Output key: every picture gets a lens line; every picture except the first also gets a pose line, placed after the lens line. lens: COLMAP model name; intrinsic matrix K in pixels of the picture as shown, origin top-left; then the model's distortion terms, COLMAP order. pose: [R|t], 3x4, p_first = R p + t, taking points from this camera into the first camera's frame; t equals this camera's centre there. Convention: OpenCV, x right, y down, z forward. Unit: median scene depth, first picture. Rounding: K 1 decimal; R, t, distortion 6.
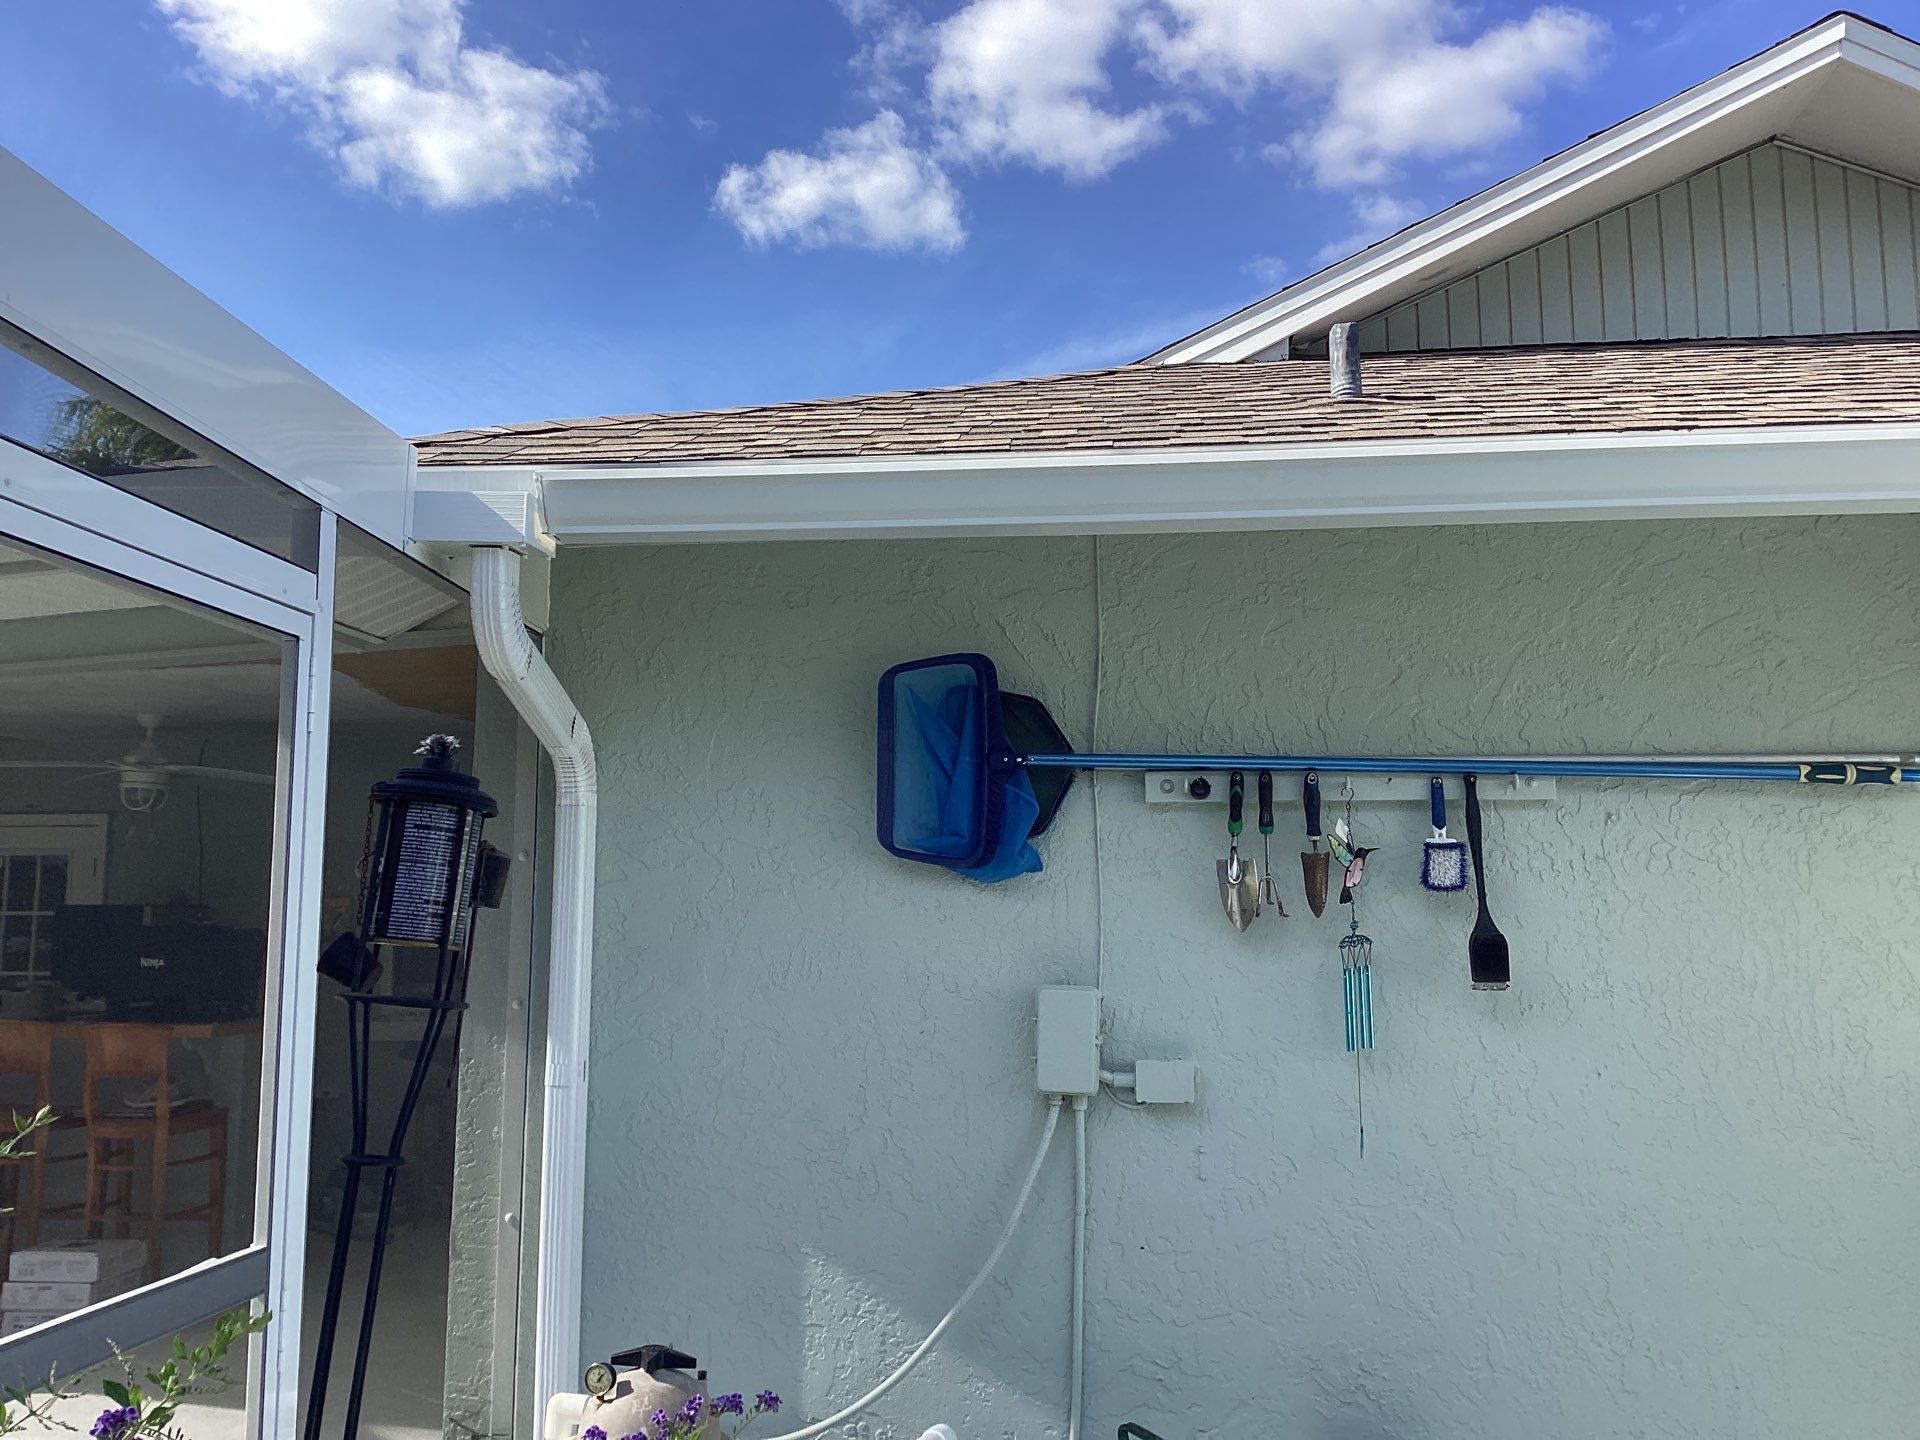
lens RADIAL K [[1726.4, 0, 951.7], [0, 1726.4, 722.9], [0, 0, 1]] dist [0.097204, -0.174550]
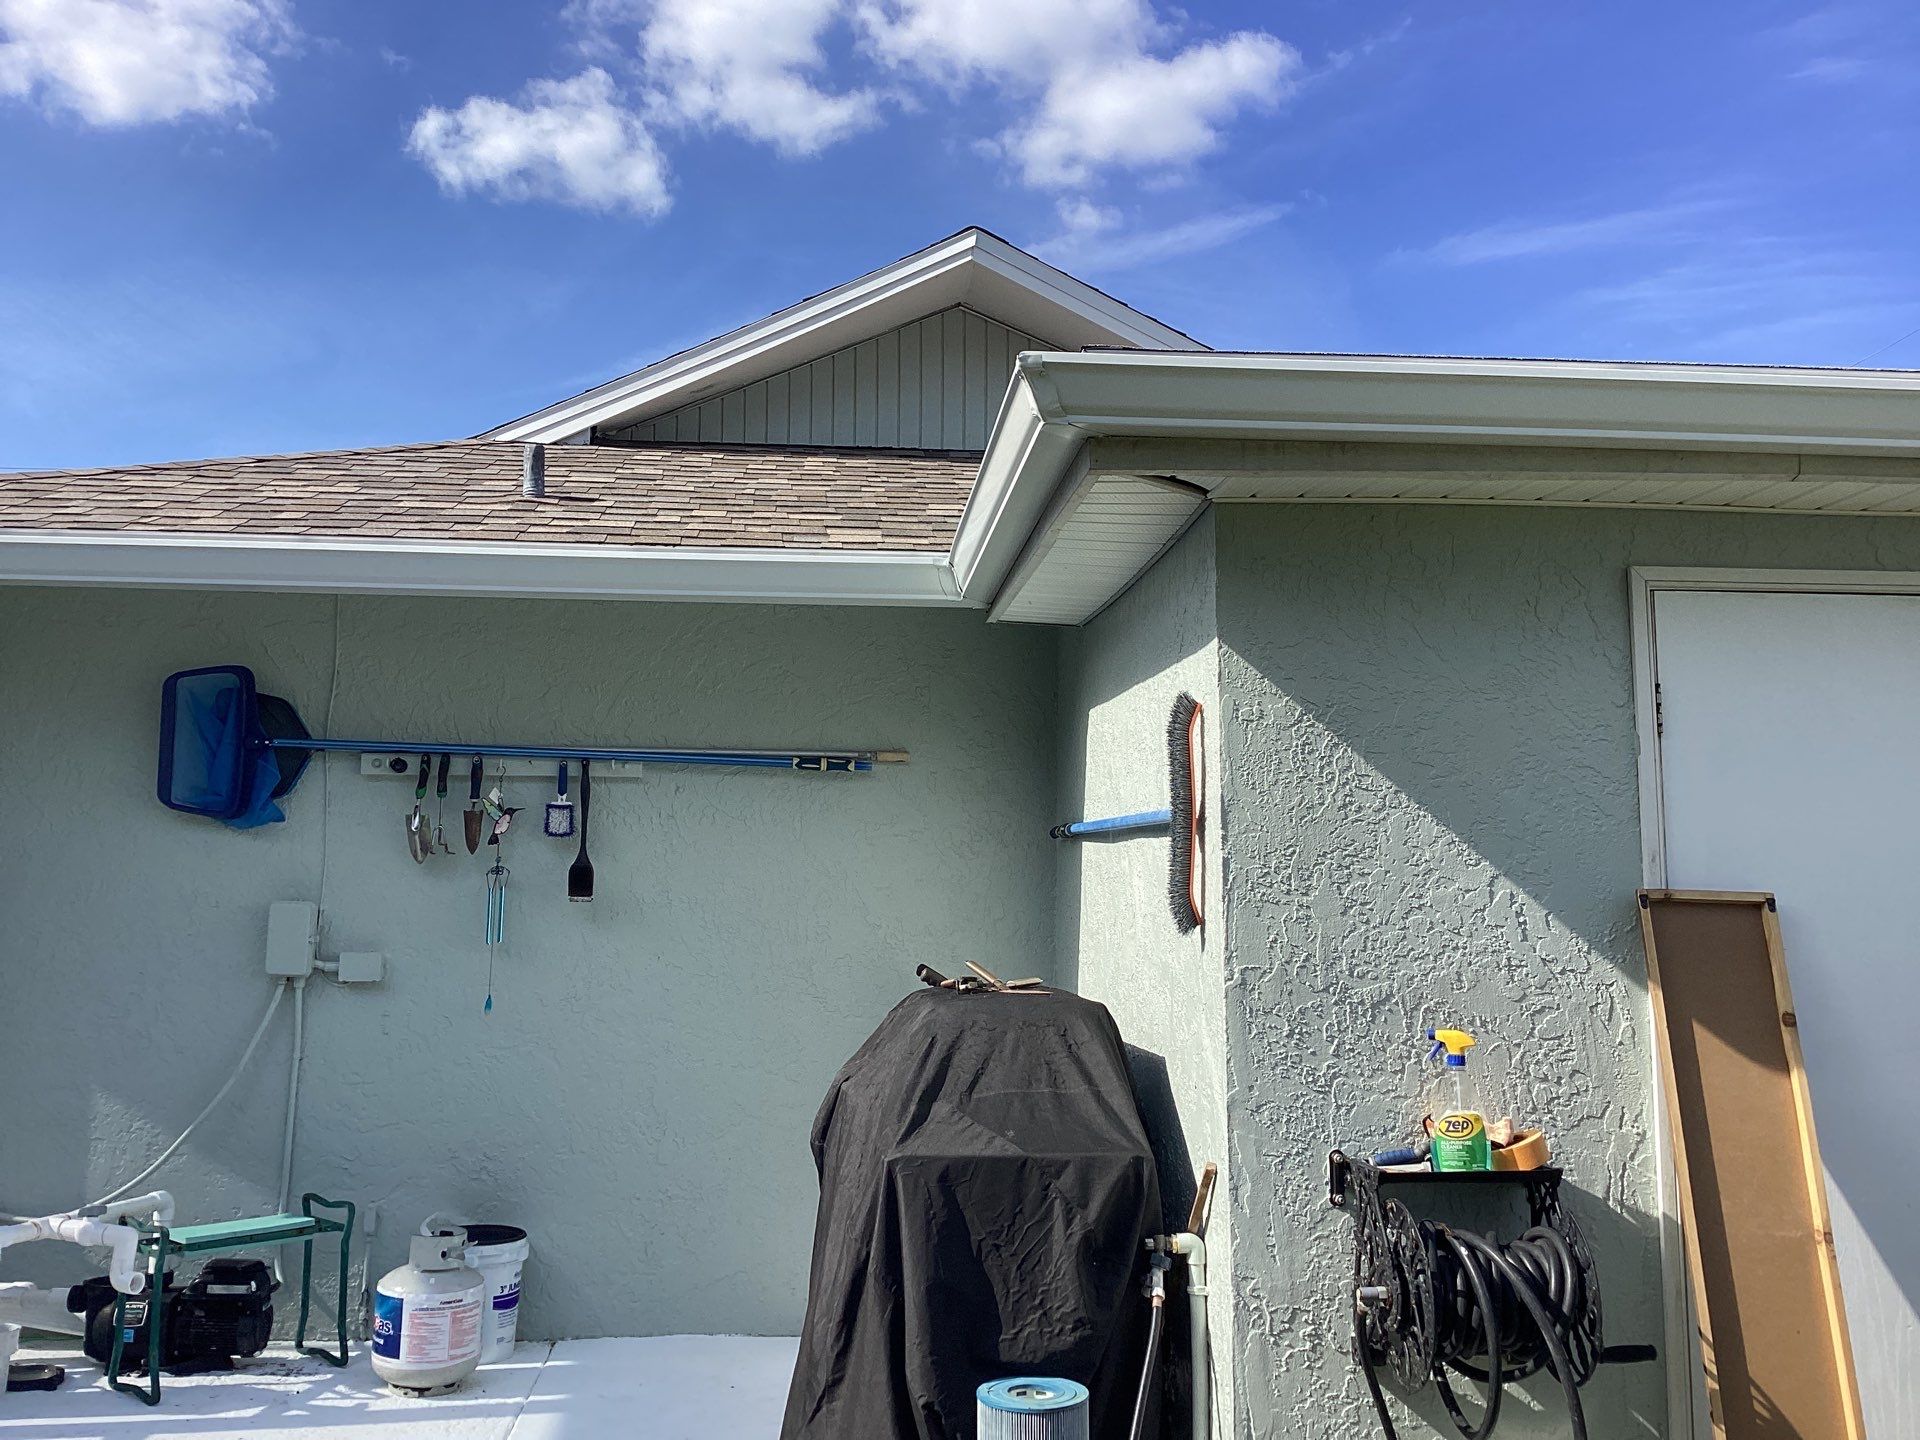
lens RADIAL K [[1709.3, 0, 991.1], [0, 1709.3, 721.4], [0, 0, 1]] dist [0.080077, -0.124873]
pose [[0.980507, 0.026363, 0.194705, 0.348312], [-0.028972, 0.999524, 0.010559, -0.028094], [-0.194334, -0.015994, 0.980805, -0.503563]]
